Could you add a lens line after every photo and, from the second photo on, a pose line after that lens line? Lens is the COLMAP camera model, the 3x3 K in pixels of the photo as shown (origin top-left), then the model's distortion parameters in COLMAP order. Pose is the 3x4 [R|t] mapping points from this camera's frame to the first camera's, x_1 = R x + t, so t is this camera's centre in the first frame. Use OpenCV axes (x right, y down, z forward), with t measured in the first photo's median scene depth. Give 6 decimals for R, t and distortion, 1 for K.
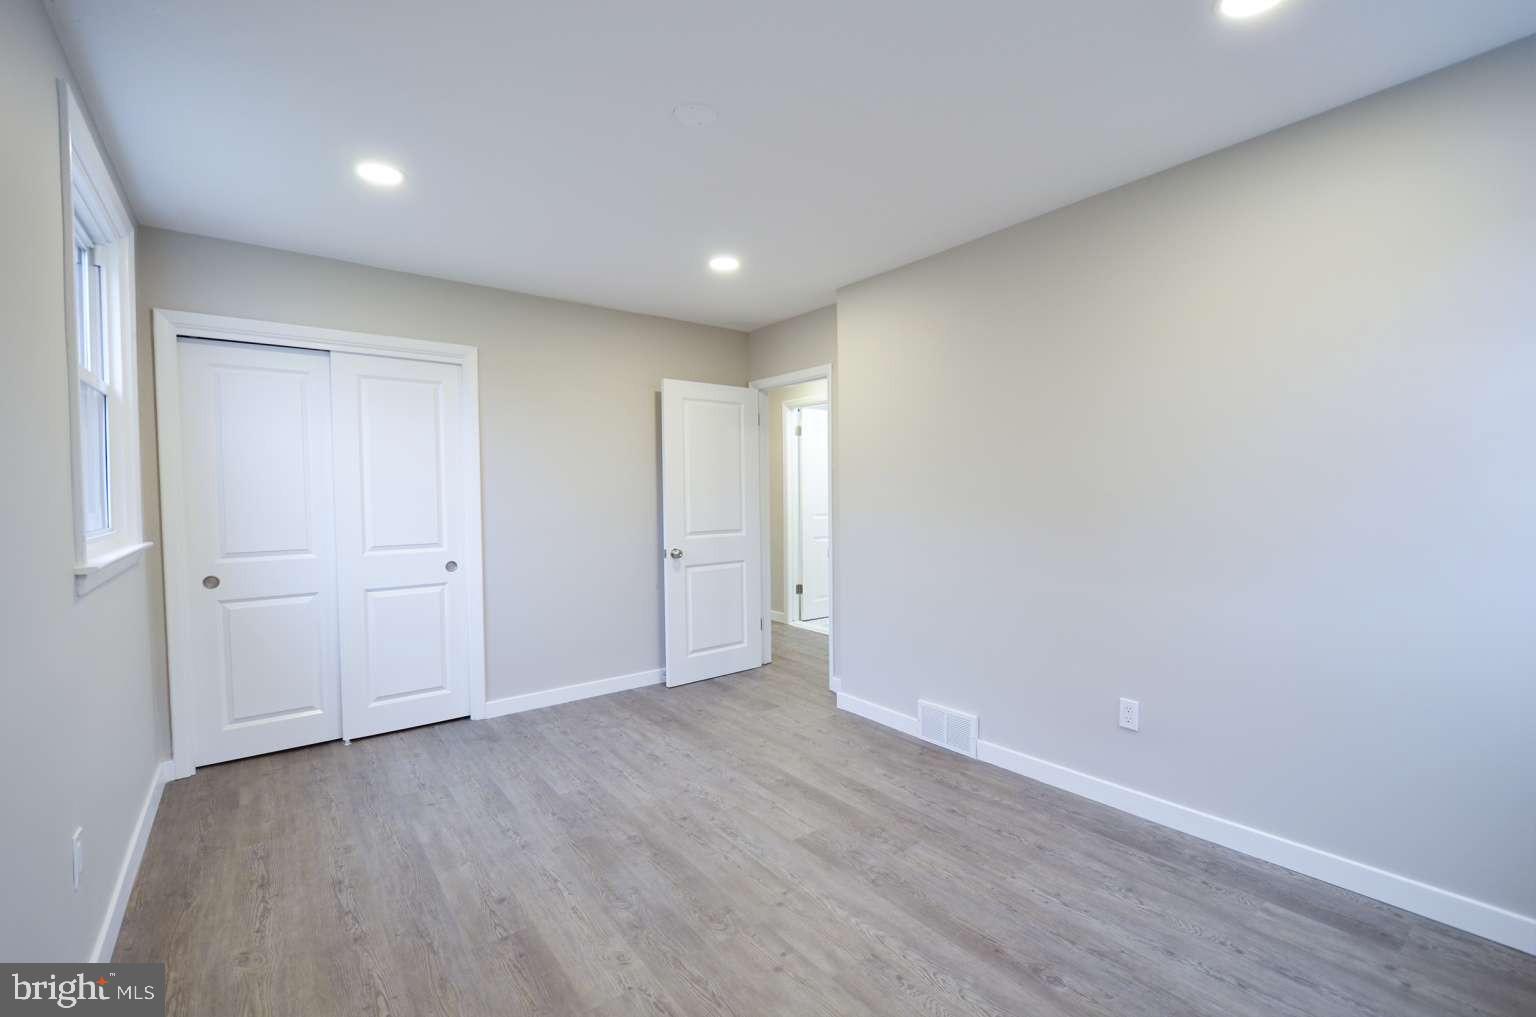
lens RADIAL K [[675.8, 0, 786.0], [0, 675.8, 507.9], [0, 0, 1]] dist [-0.002782, -0.000343]
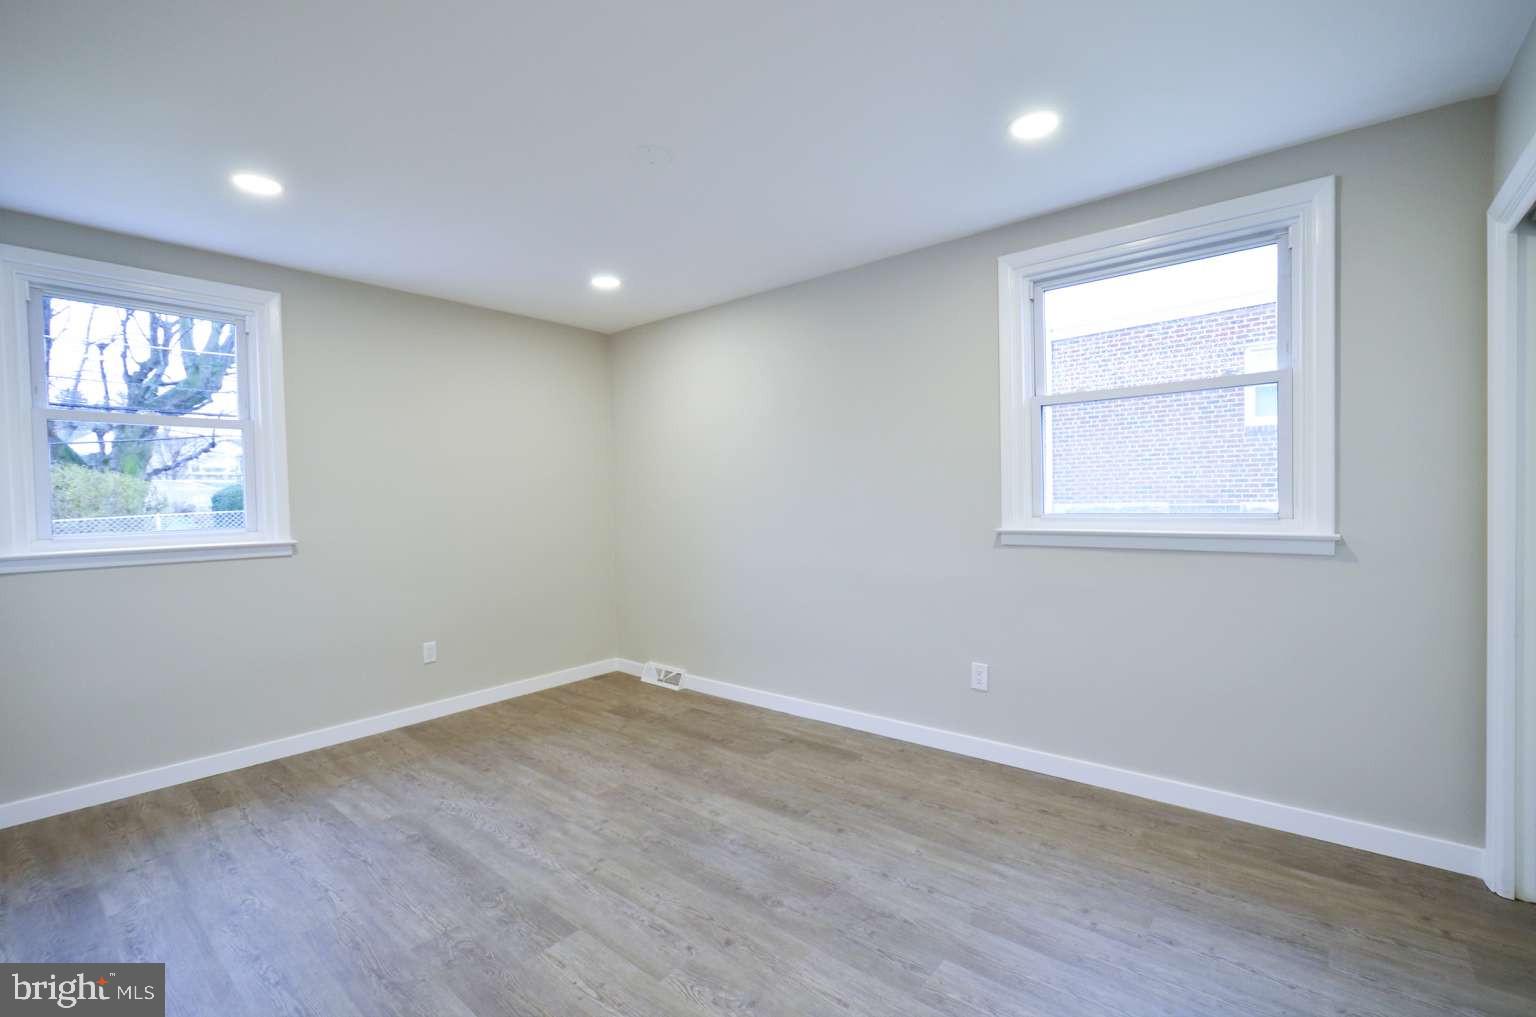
lens RADIAL K [[675.8, 0, 786.0], [0, 675.8, 507.9], [0, 0, 1]] dist [-0.002782, -0.000343]
pose [[-0.975696, 0.034688, -0.216368, -0.081163], [0.025212, 0.998604, 0.046408, -0.047213], [0.217675, 0.039825, -0.975208, 1.986495]]
